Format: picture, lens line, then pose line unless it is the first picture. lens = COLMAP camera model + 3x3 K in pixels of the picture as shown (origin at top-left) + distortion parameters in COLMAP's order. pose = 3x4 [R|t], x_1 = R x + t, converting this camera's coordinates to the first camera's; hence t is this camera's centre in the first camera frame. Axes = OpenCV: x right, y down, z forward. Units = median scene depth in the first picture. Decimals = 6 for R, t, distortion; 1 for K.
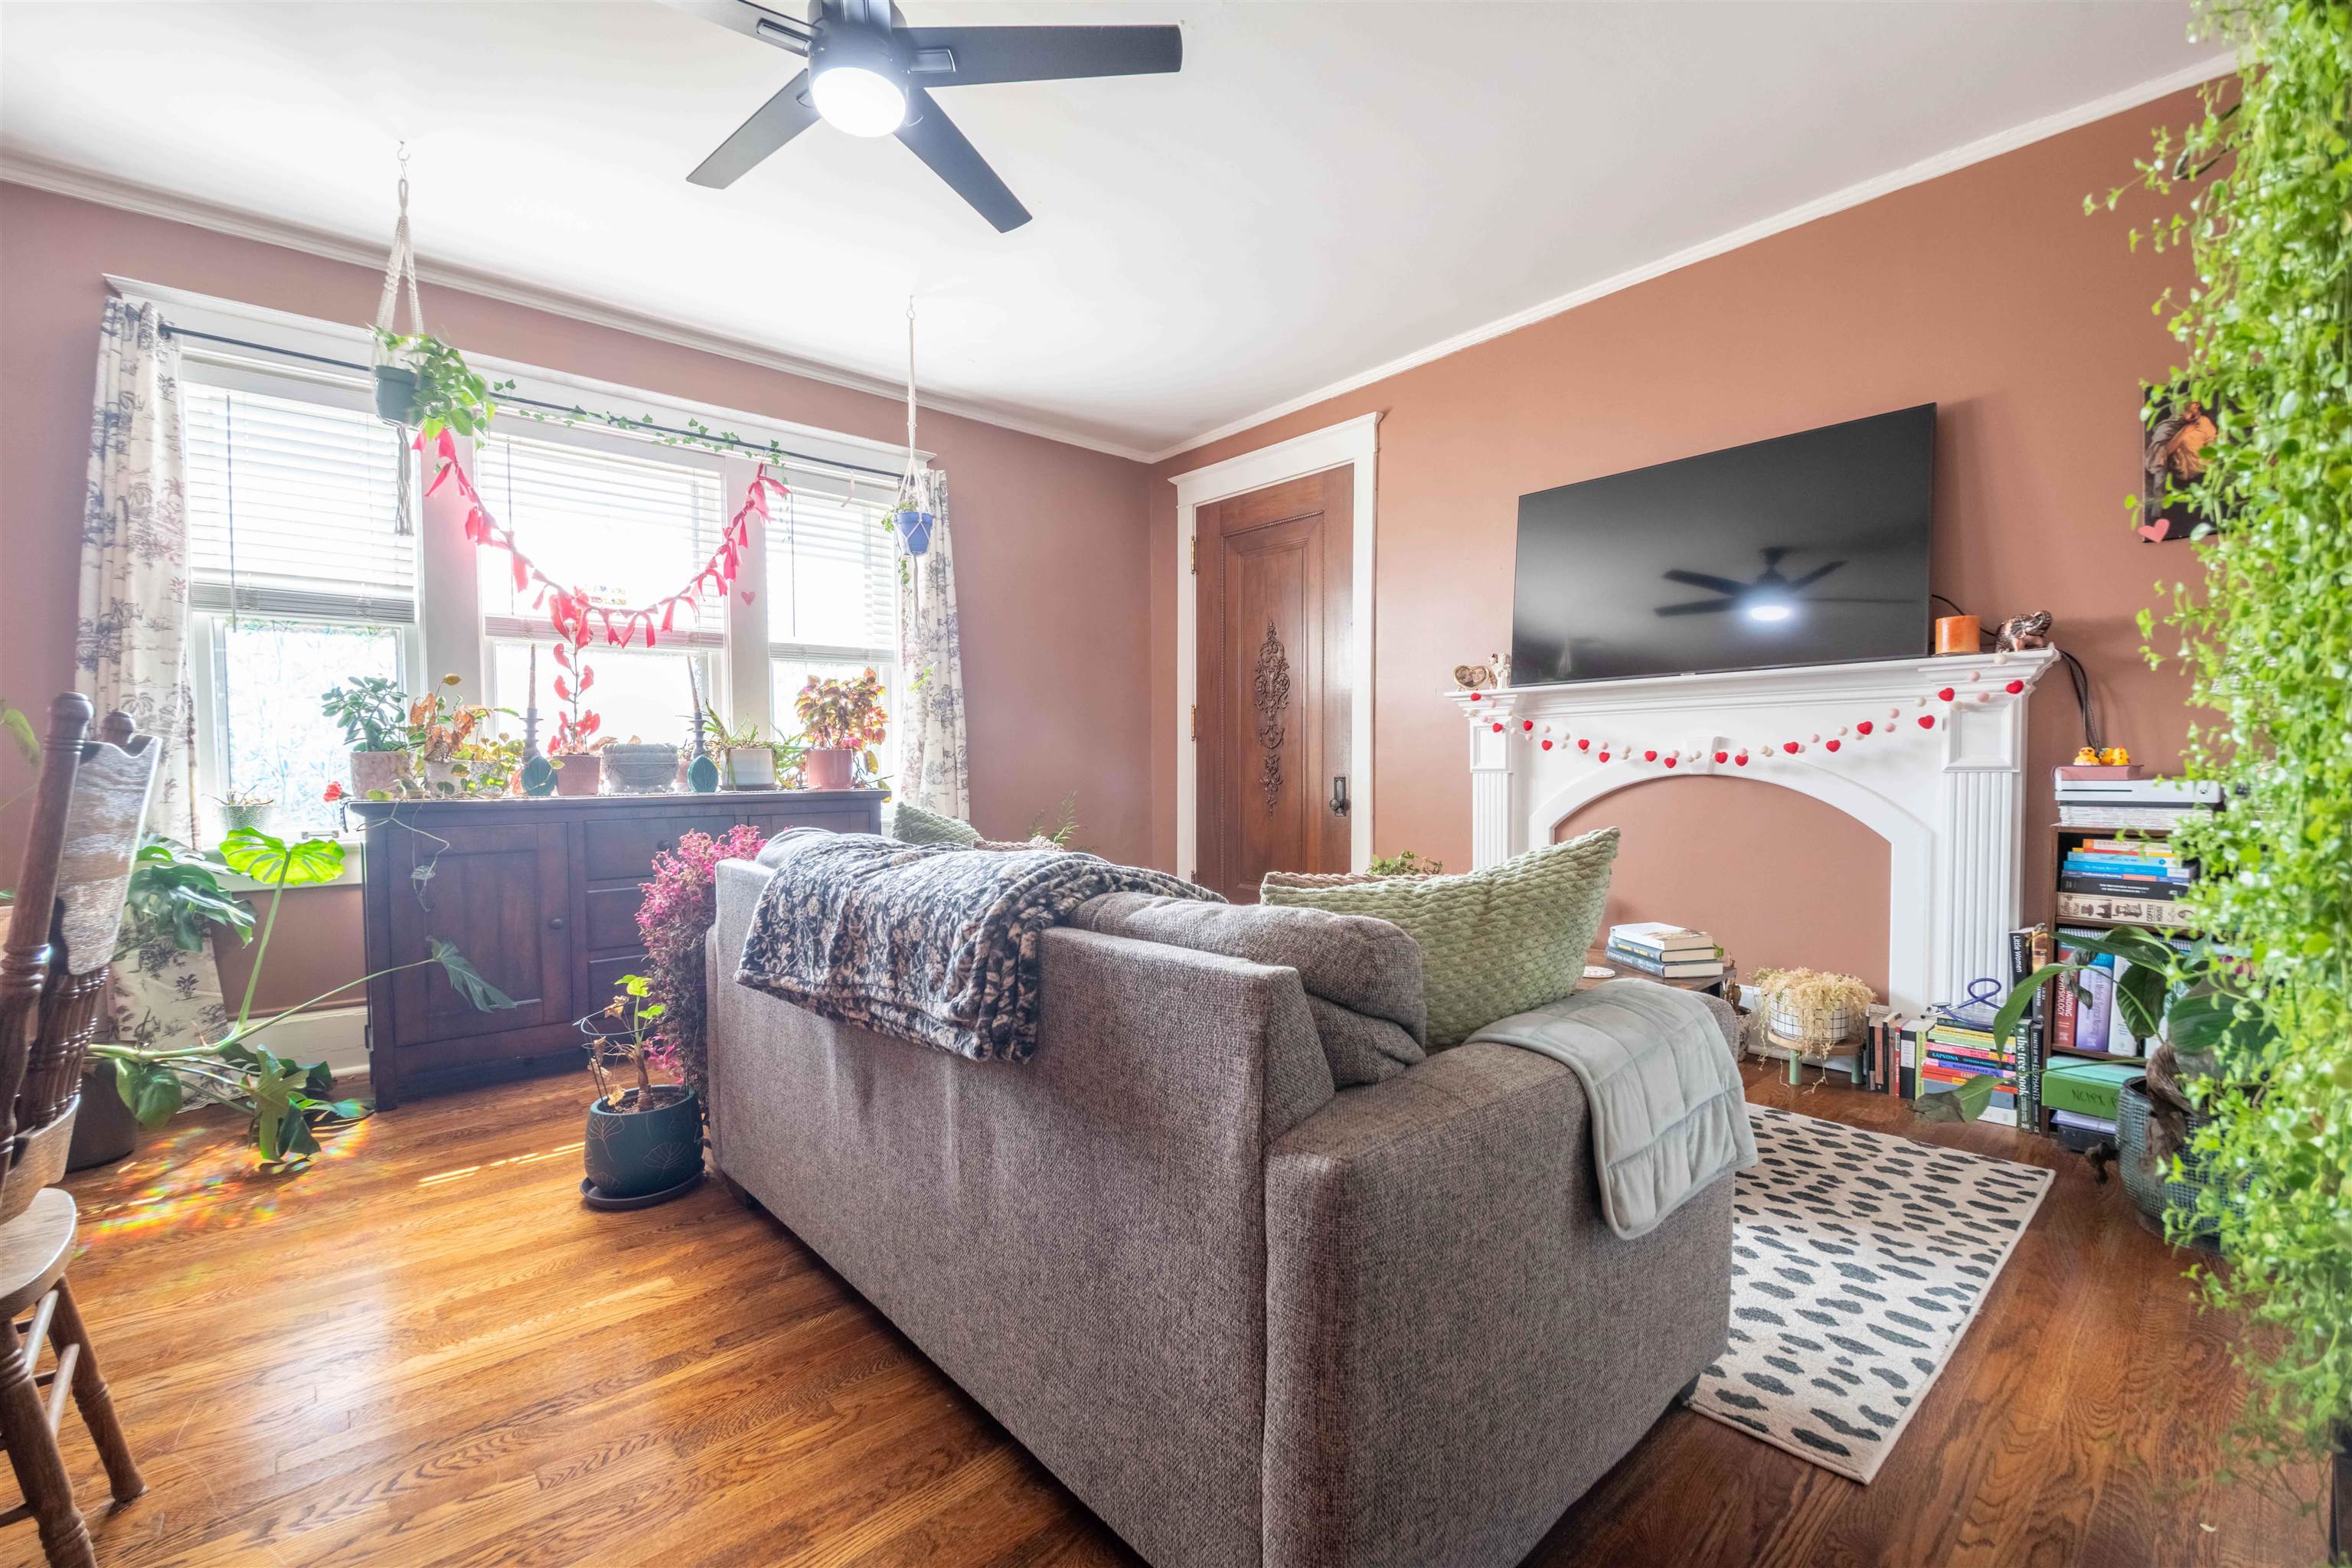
lens RADIAL K [[983.1, 0, 1173.6], [0, 983.1, 801.0], [0, 0, 1]] dist [0.002509, -0.012416]
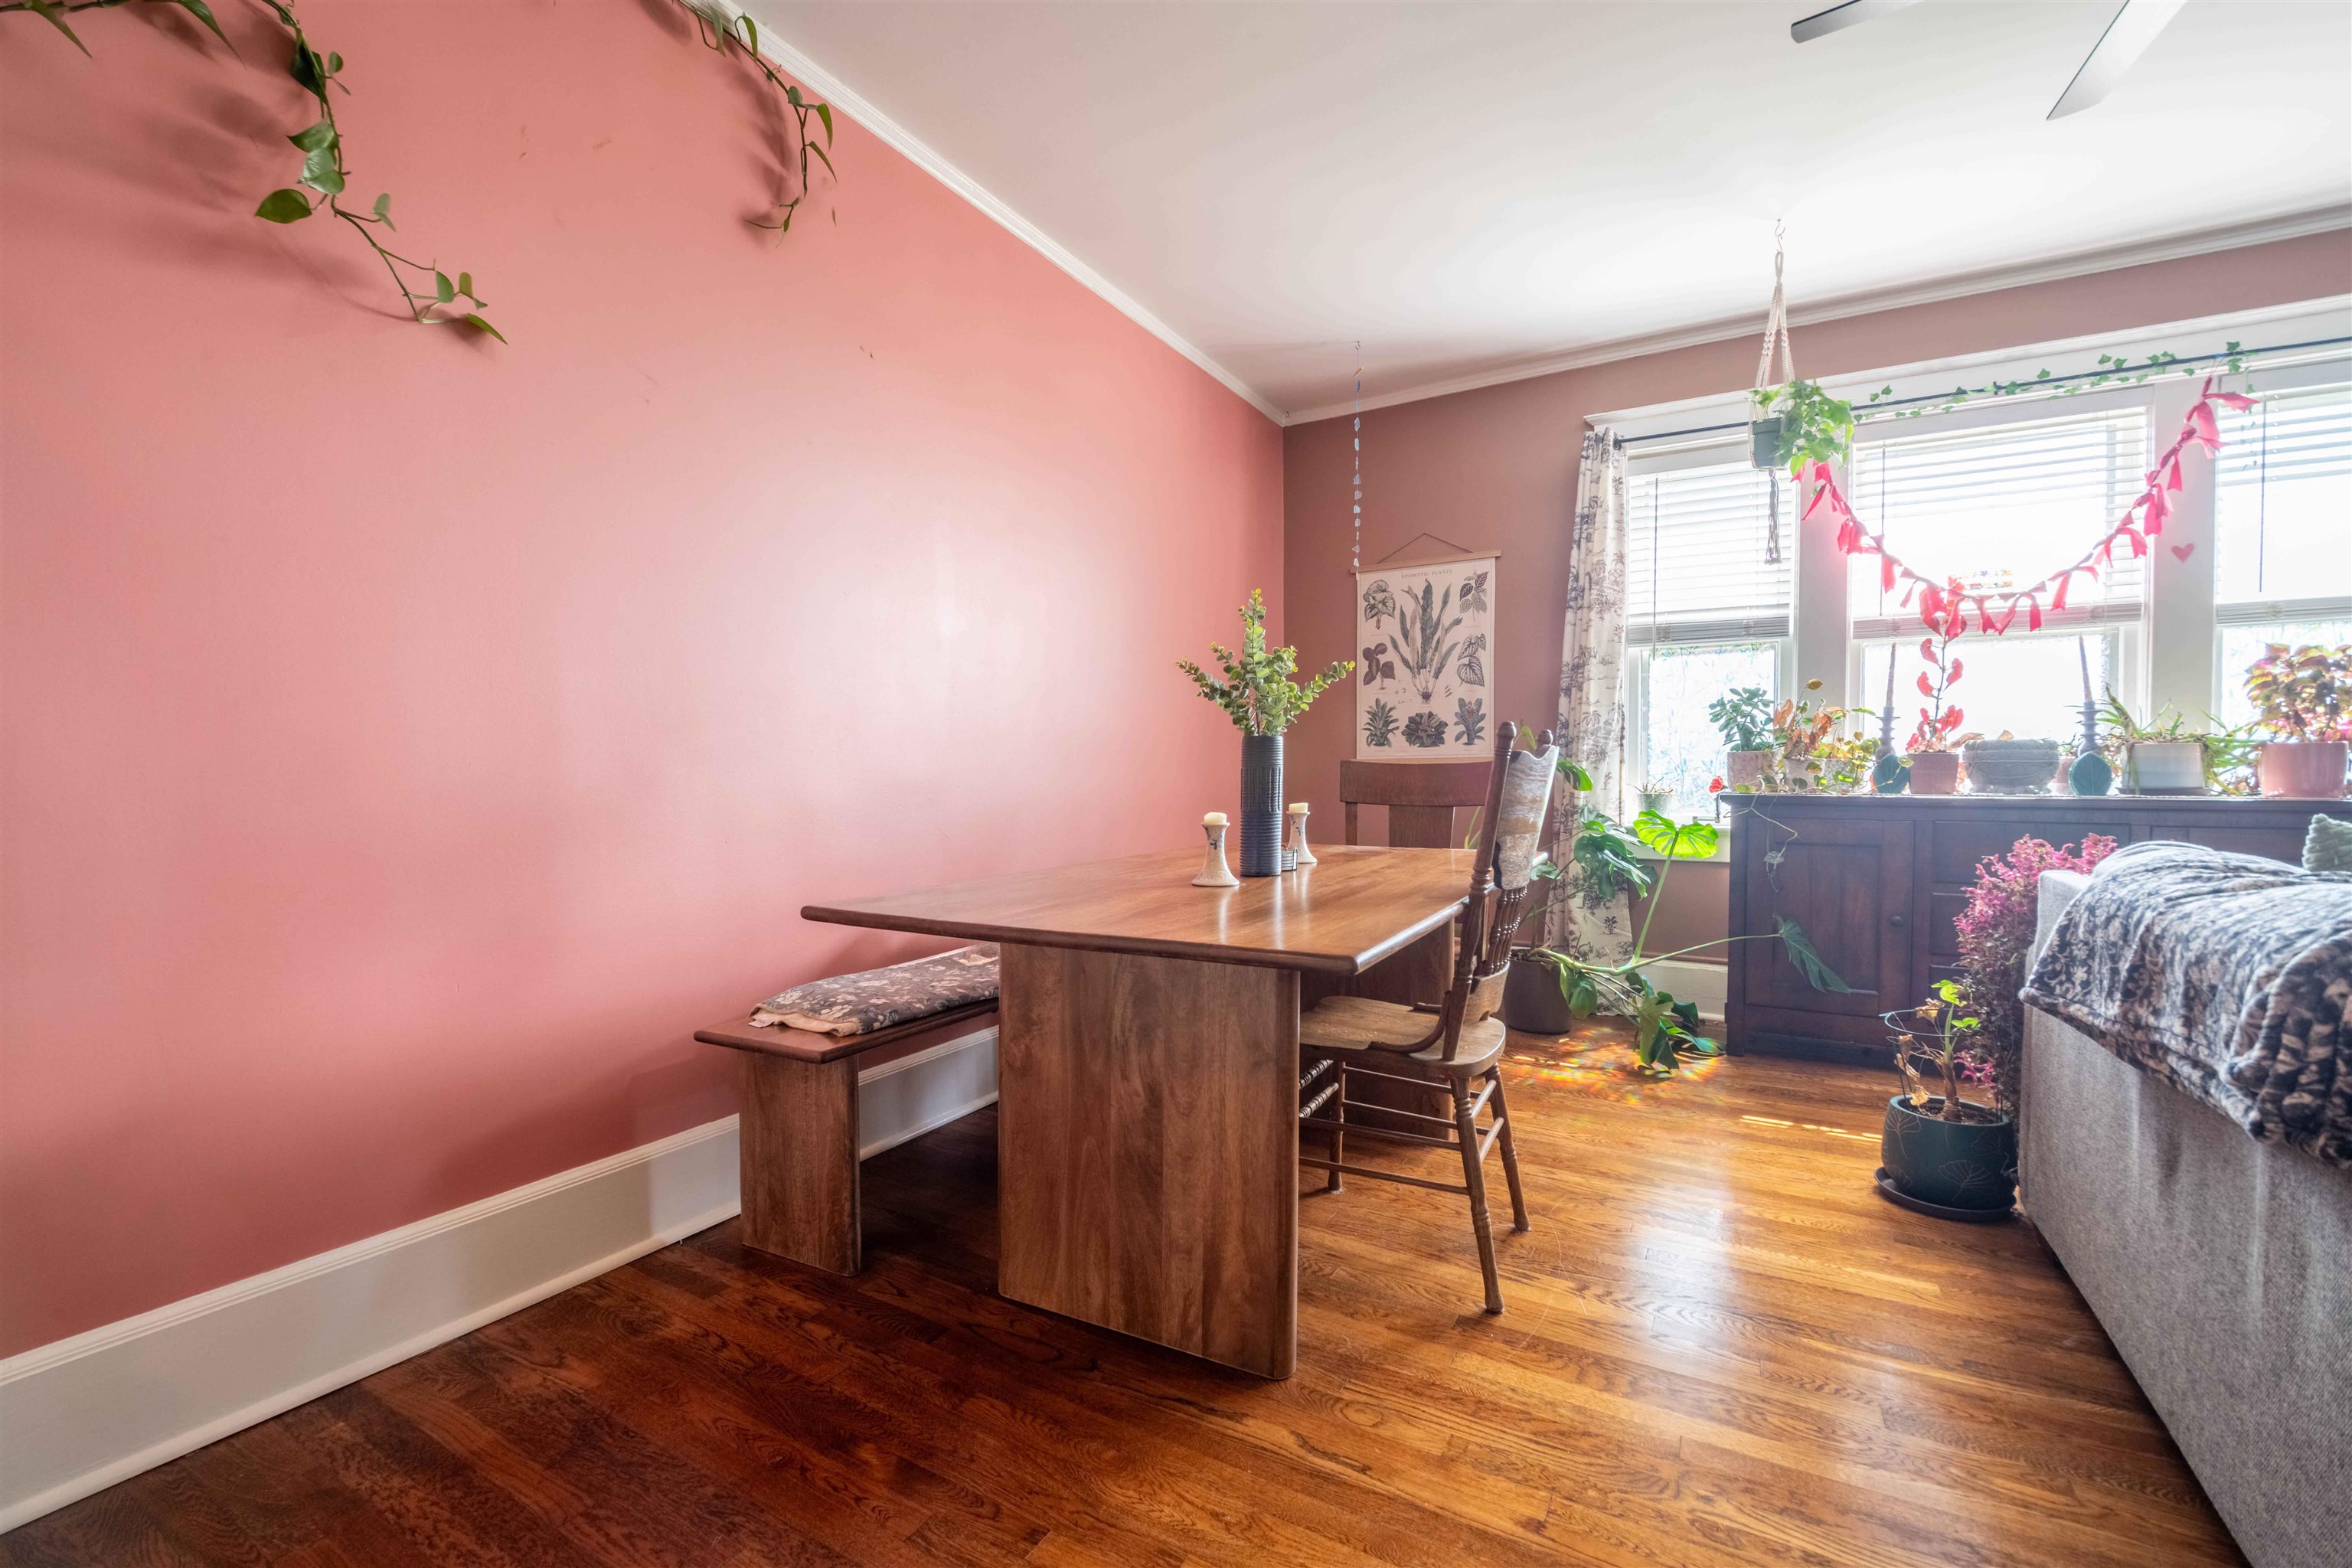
lens RADIAL K [[999.3, 0, 1146.1], [0, 999.3, 801.0], [0, 0, 1]] dist [0.000576, -0.009407]
pose [[0.295693, 0.038104, -0.954523, 0.129984], [-0.034672, 0.998974, 0.029137, -0.000845], [0.954654, 0.024479, 0.296710, -0.044746]]
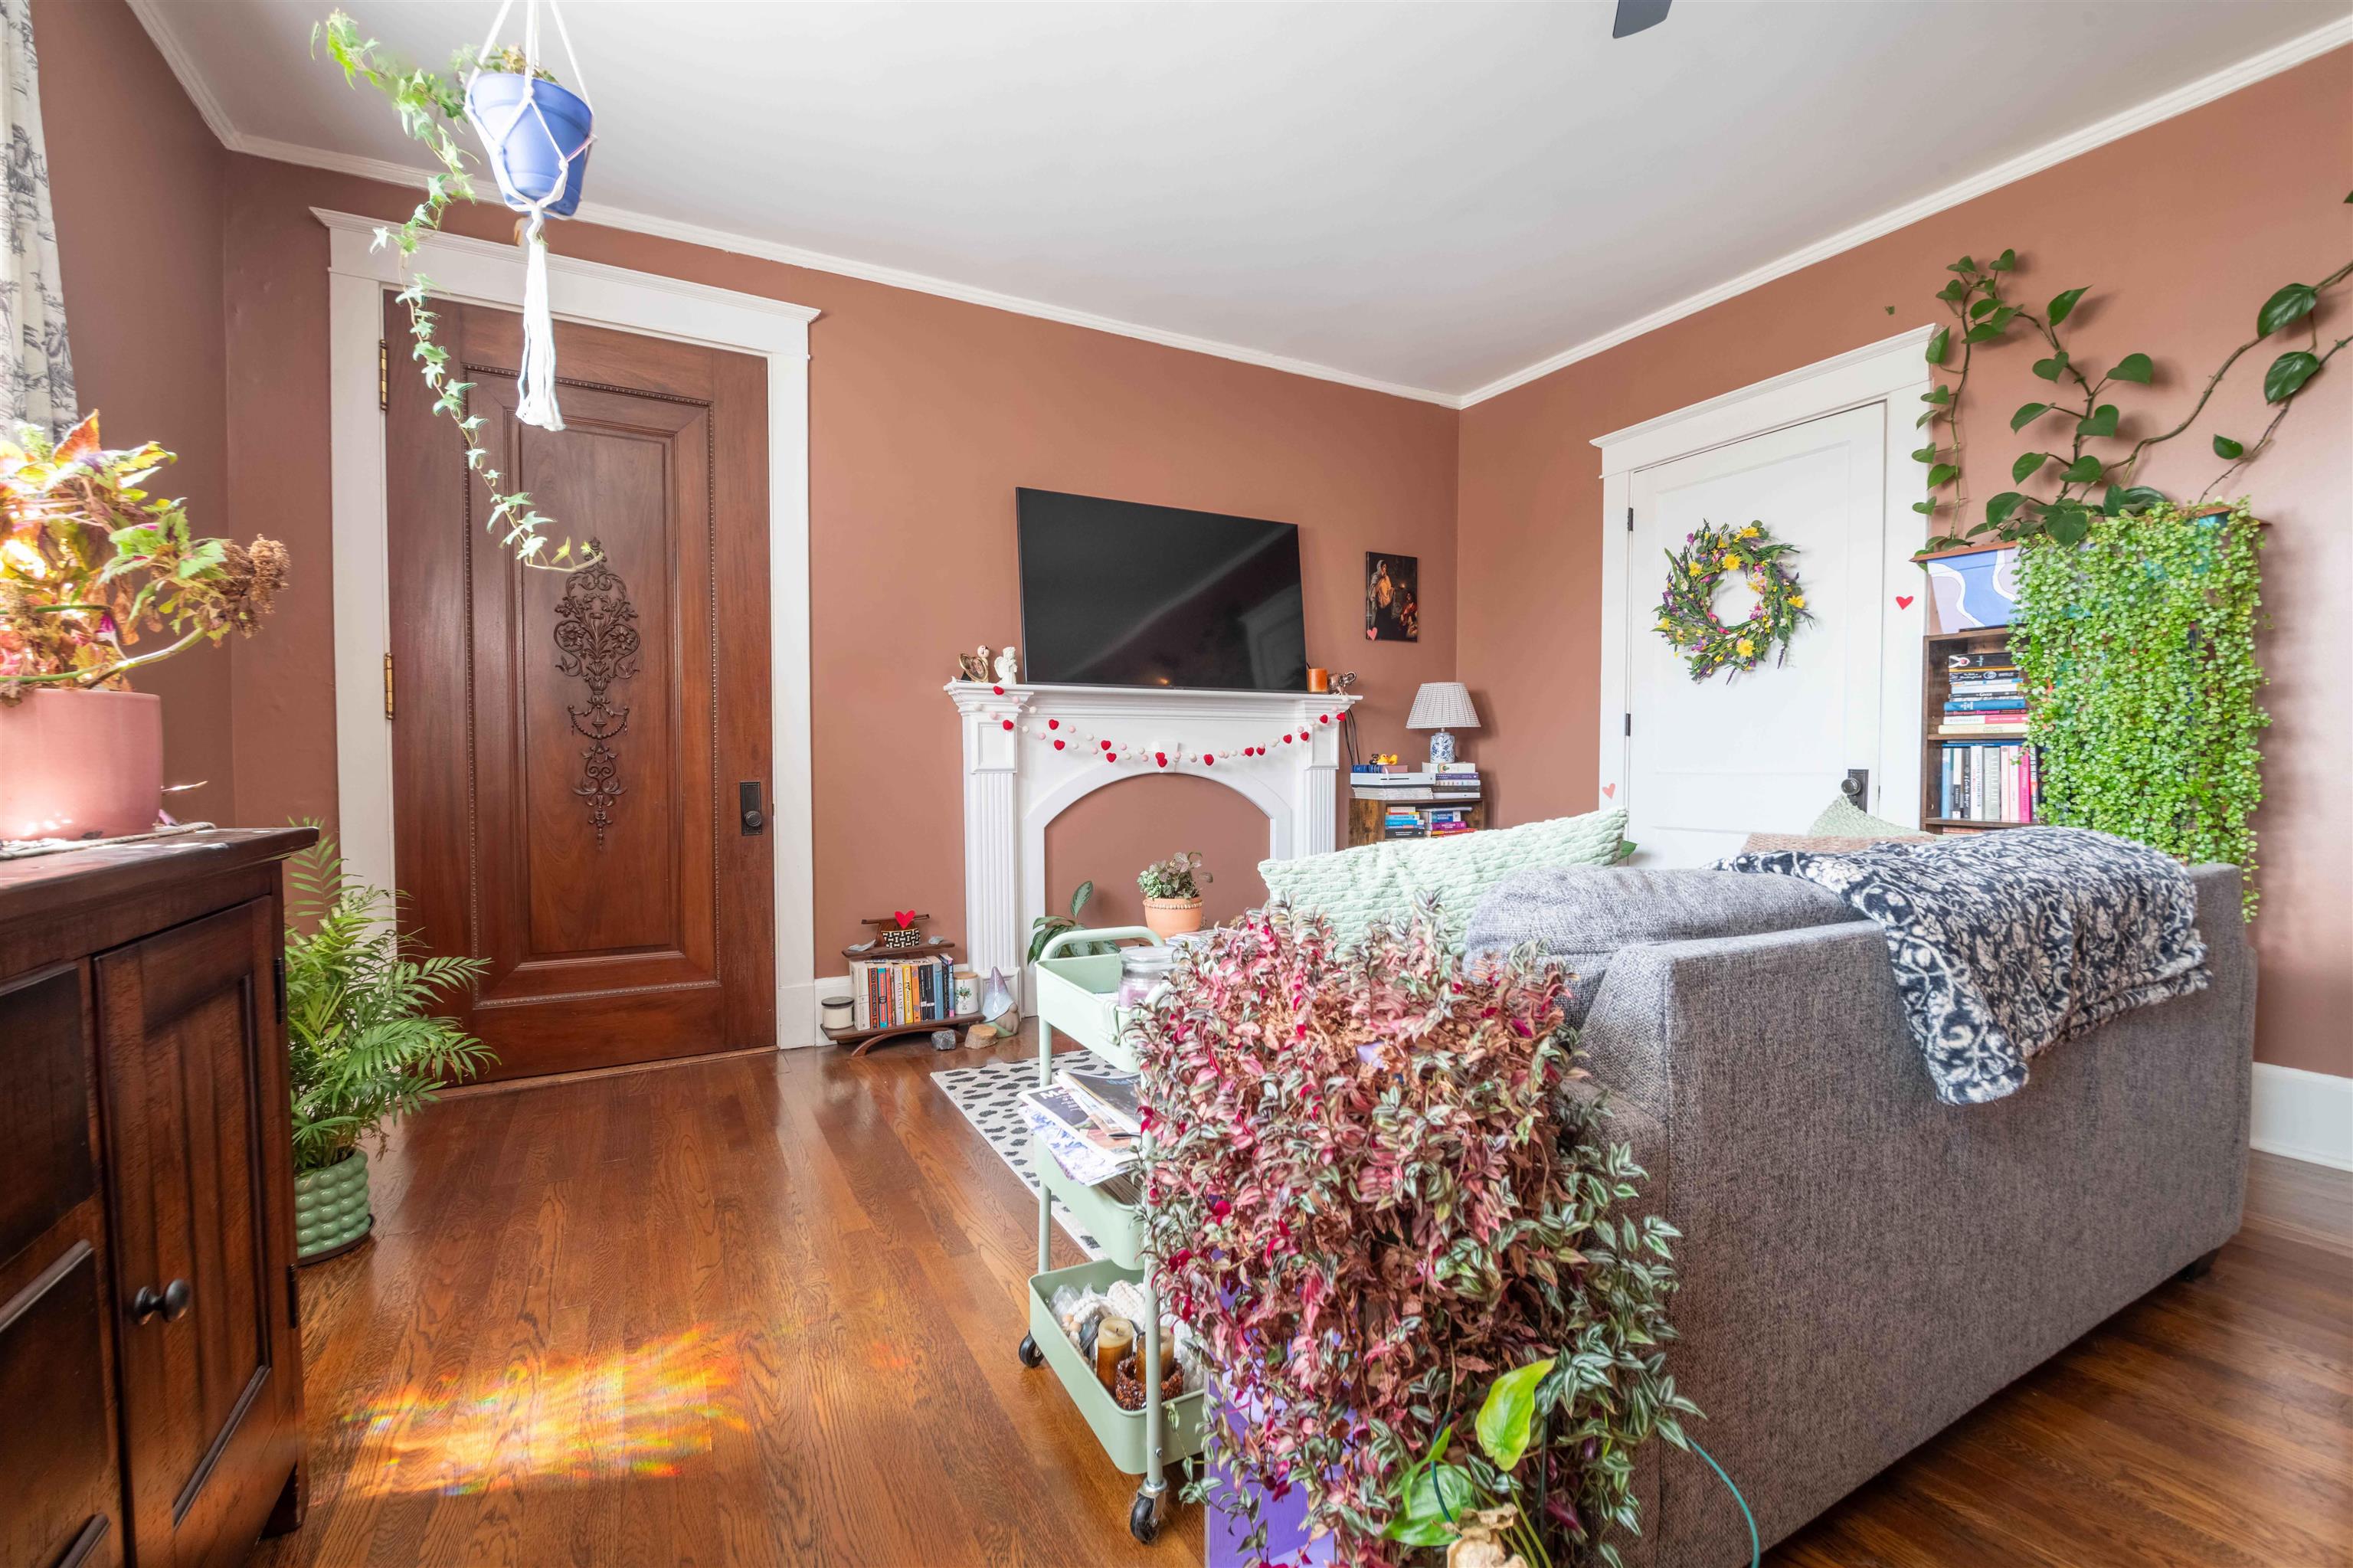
lens RADIAL K [[985.9, 0, 1170.0], [0, 985.9, 799.1], [0, 0, 1]] dist [0.001436, -0.008559]
pose [[0.231586, -0.028524, 0.972396, -0.777116], [0.036477, 0.999122, 0.020621, -0.024634], [-0.972130, 0.030694, 0.232423, 0.874482]]
